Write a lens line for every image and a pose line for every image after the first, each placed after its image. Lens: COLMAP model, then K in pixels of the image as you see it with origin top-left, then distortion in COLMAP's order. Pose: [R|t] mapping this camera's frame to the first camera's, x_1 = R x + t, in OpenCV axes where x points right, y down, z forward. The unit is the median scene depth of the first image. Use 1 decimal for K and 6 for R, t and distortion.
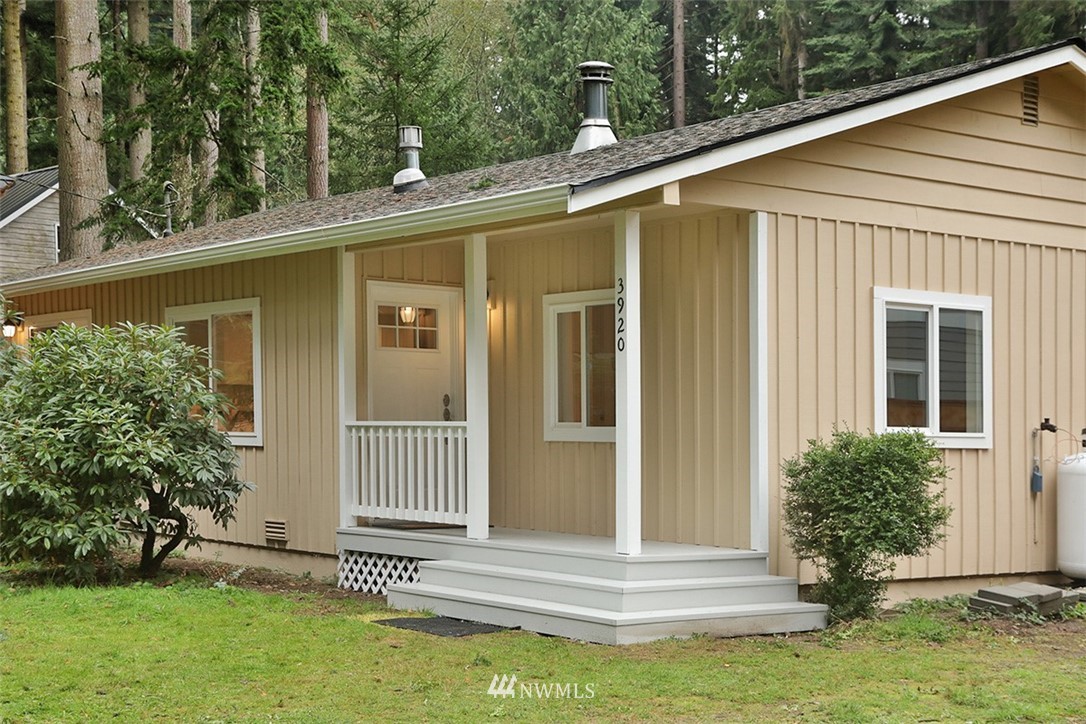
lens RADIAL K [[1617.2, 0, 504.4], [0, 1617.2, 407.9], [0, 0, 1]] dist [0.136066, 0.000000]
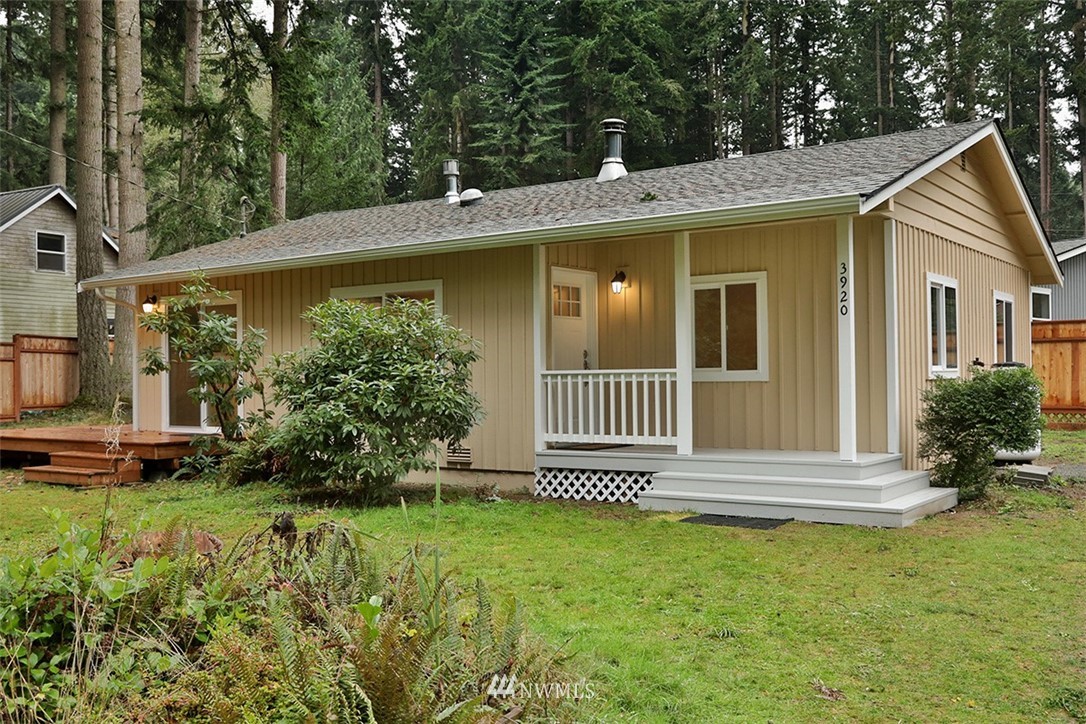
lens RADIAL K [[1031.7, 0, 543.7], [0, 1031.7, 355.7], [0, 0, 1]] dist [-0.009350, 0.000000]
pose [[0.952990, -0.020415, 0.302313, -0.366401], [0.021233, 0.999774, 0.000580, -0.005138], [-0.302256, 0.005866, 0.953209, 0.195773]]
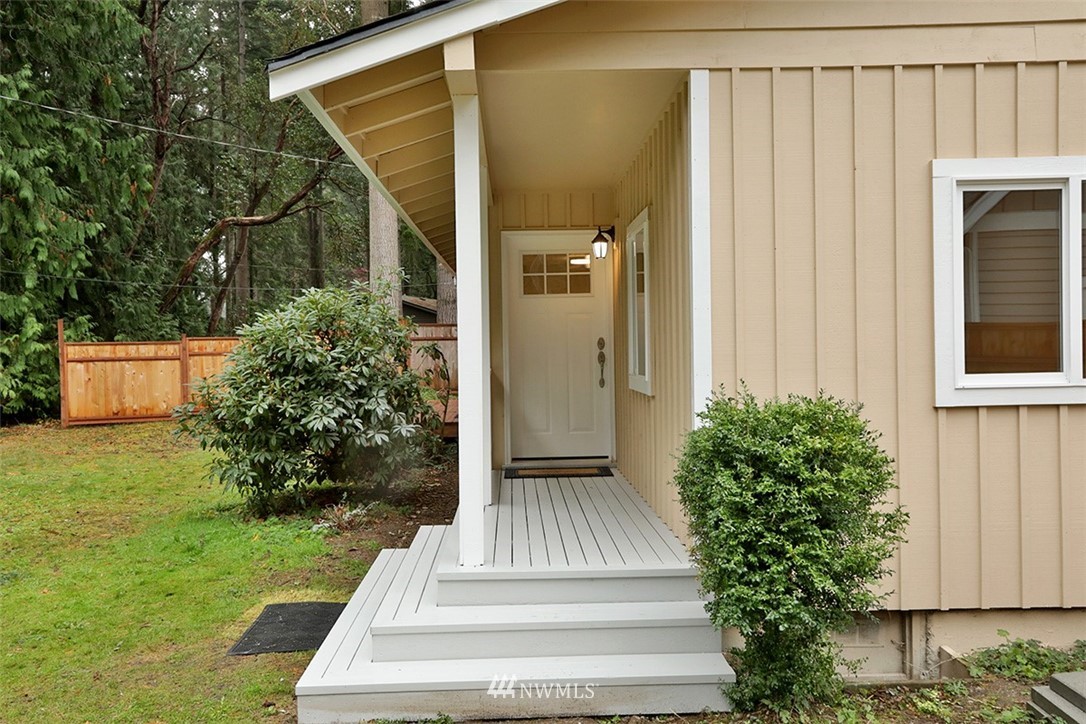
lens RADIAL K [[854.6, 0, 547.0], [0, 854.6, 364.9], [0, 0, 1]] dist [0.084103, 0.008591]
pose [[0.825681, -0.009405, -0.564059, 0.275131], [0.032506, 0.998993, 0.030926, -0.008310], [0.563200, -0.043871, 0.825155, 0.581758]]
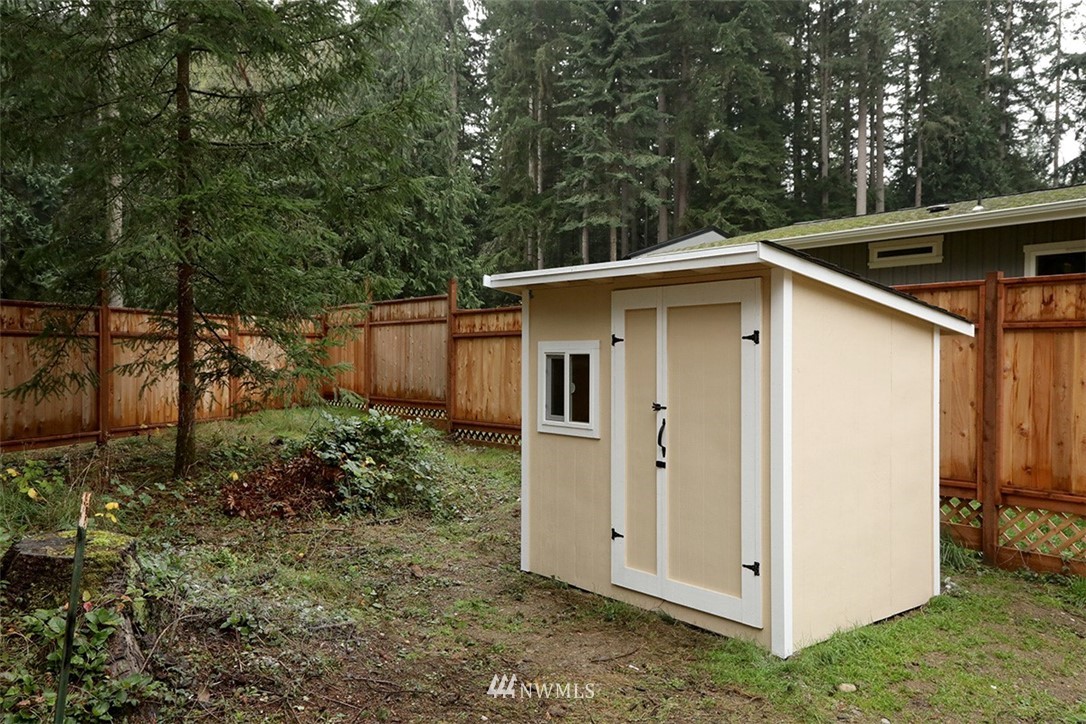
lens RADIAL K [[854.6, 0, 542.3], [0, 854.6, 363.5], [0, 0, 1]] dist [0.084103, 0.008591]
pose [[0.969877, -0.014928, 0.243136, -0.067227], [0.009412, 0.999672, 0.023833, -0.015067], [-0.243412, -0.020827, 0.969699, 1.886909]]
